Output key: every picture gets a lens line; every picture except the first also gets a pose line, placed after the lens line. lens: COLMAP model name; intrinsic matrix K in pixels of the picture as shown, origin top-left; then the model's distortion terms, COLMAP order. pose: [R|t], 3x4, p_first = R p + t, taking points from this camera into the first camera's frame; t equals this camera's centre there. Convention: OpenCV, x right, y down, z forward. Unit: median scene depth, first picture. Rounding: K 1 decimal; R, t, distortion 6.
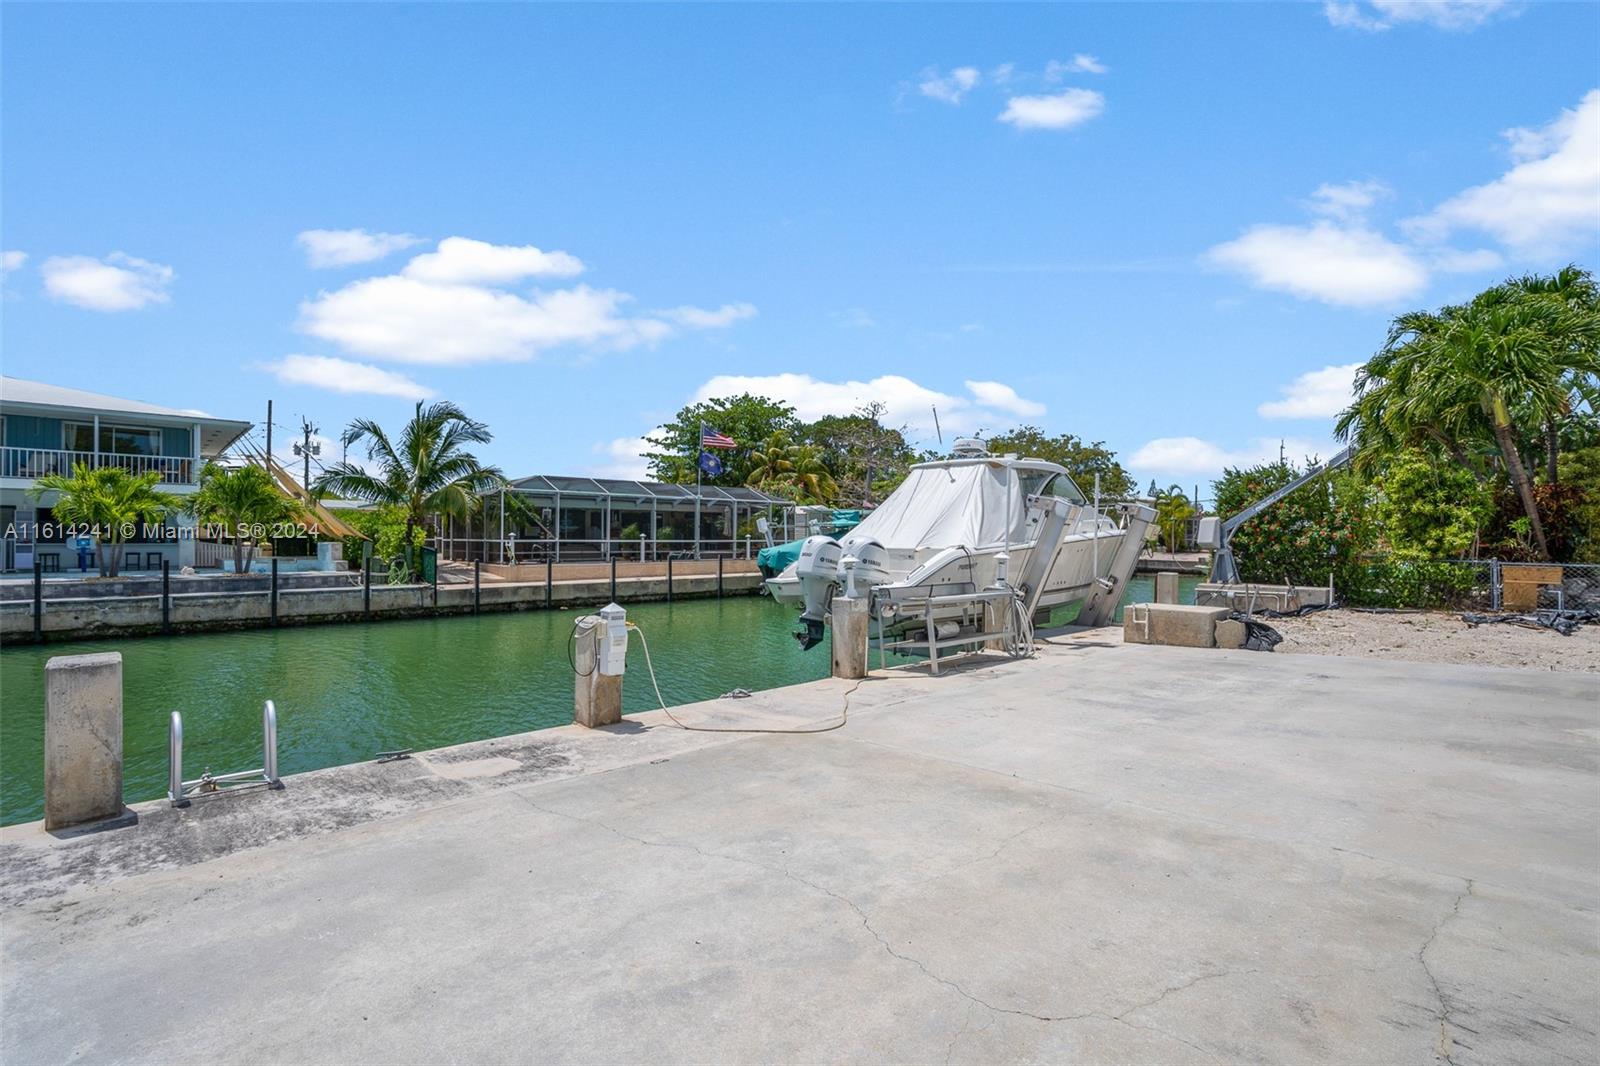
lens RADIAL K [[713.3, 0, 802.0], [0, 713.3, 539.9], [0, 0, 1]] dist [-0.005954, 0.001008]
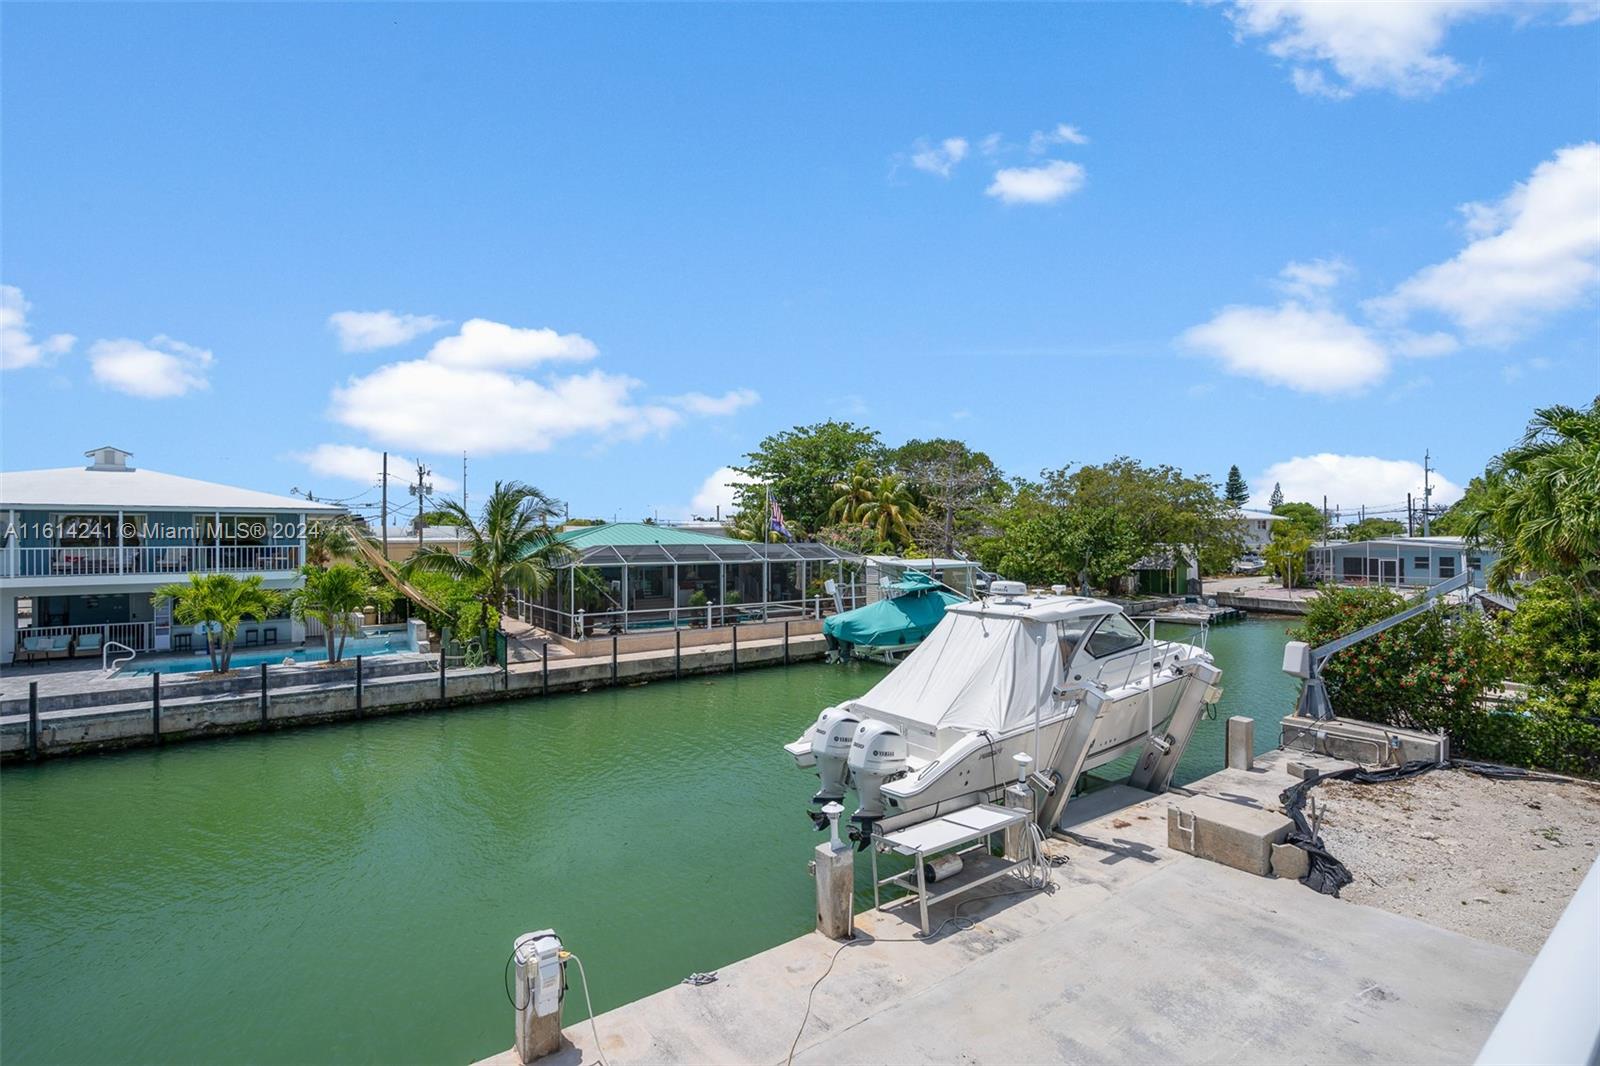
lens RADIAL K [[713.3, 0, 803.7], [0, 713.3, 541.5], [0, 0, 1]] dist [-0.005954, 0.001008]
pose [[0.990903, -0.007700, -0.134357, 0.065628], [0.008086, 0.999965, 0.002329, -0.136240], [0.134334, -0.003394, 0.990930, 0.026852]]
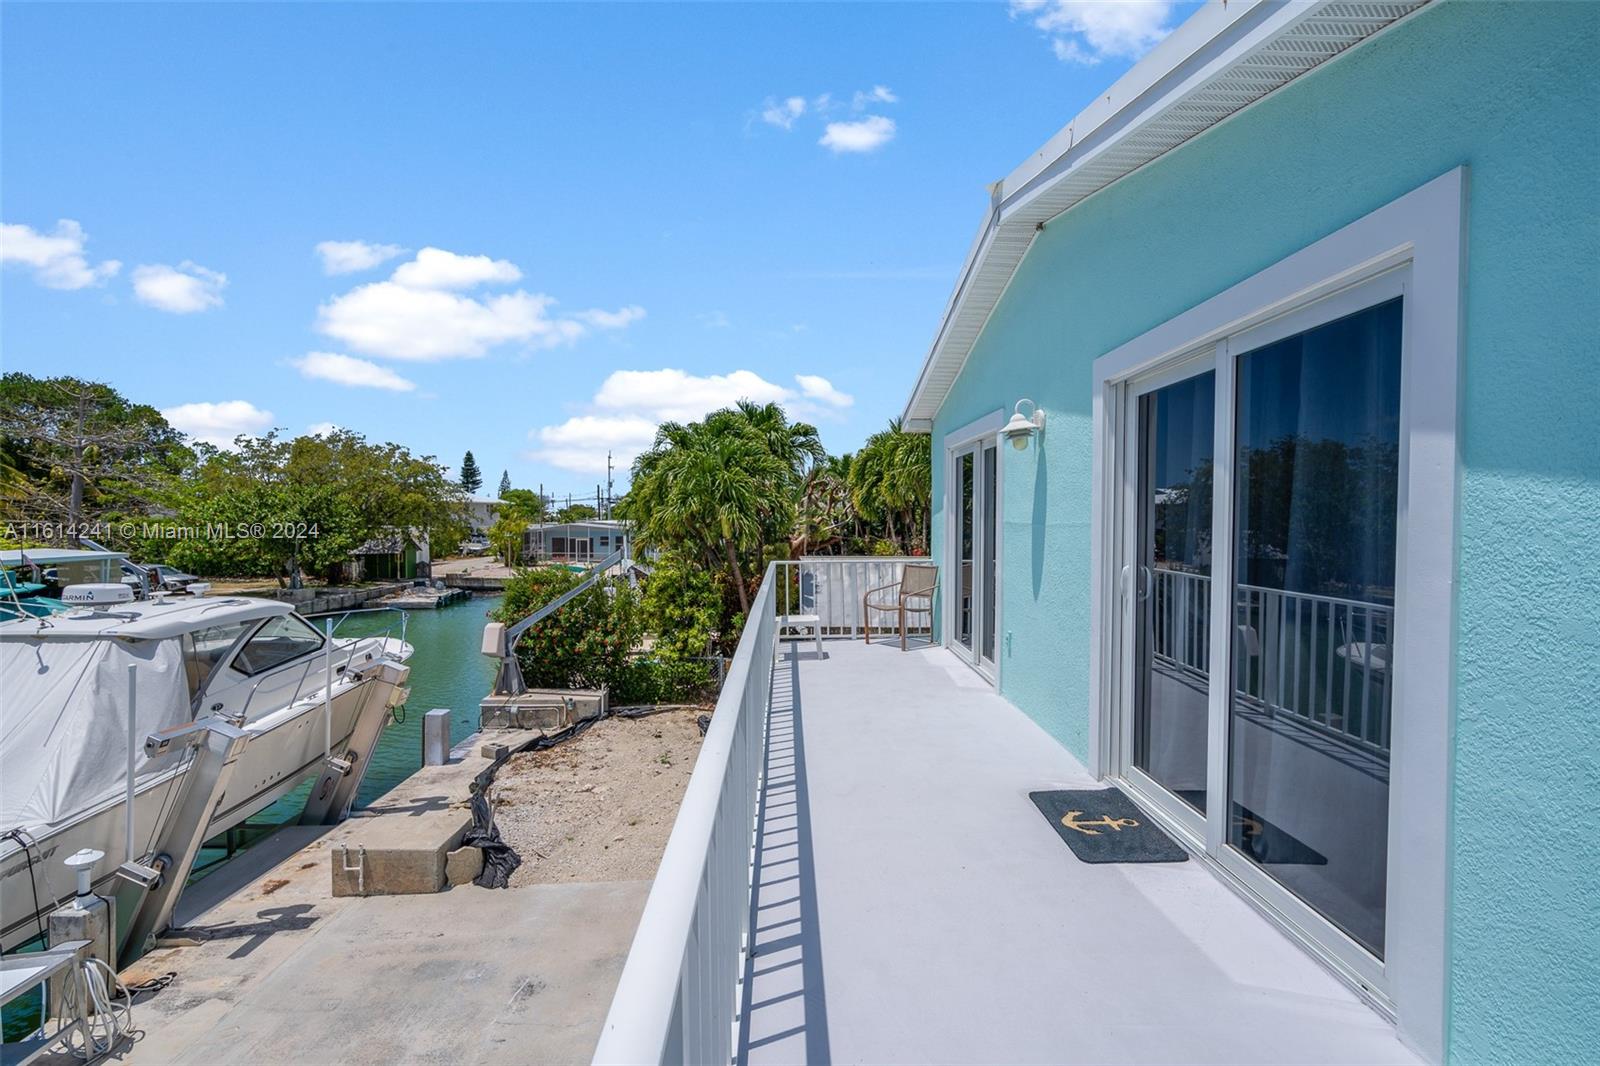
lens RADIAL K [[713.3, 0, 789.5], [0, 713.3, 532.2], [0, 0, 1]] dist [-0.005954, 0.001008]
pose [[0.676307, -0.014552, 0.736476, 0.128797], [0.000616, 0.999816, 0.019190, -0.136975], [-0.736620, -0.012525, 0.676191, 0.084658]]
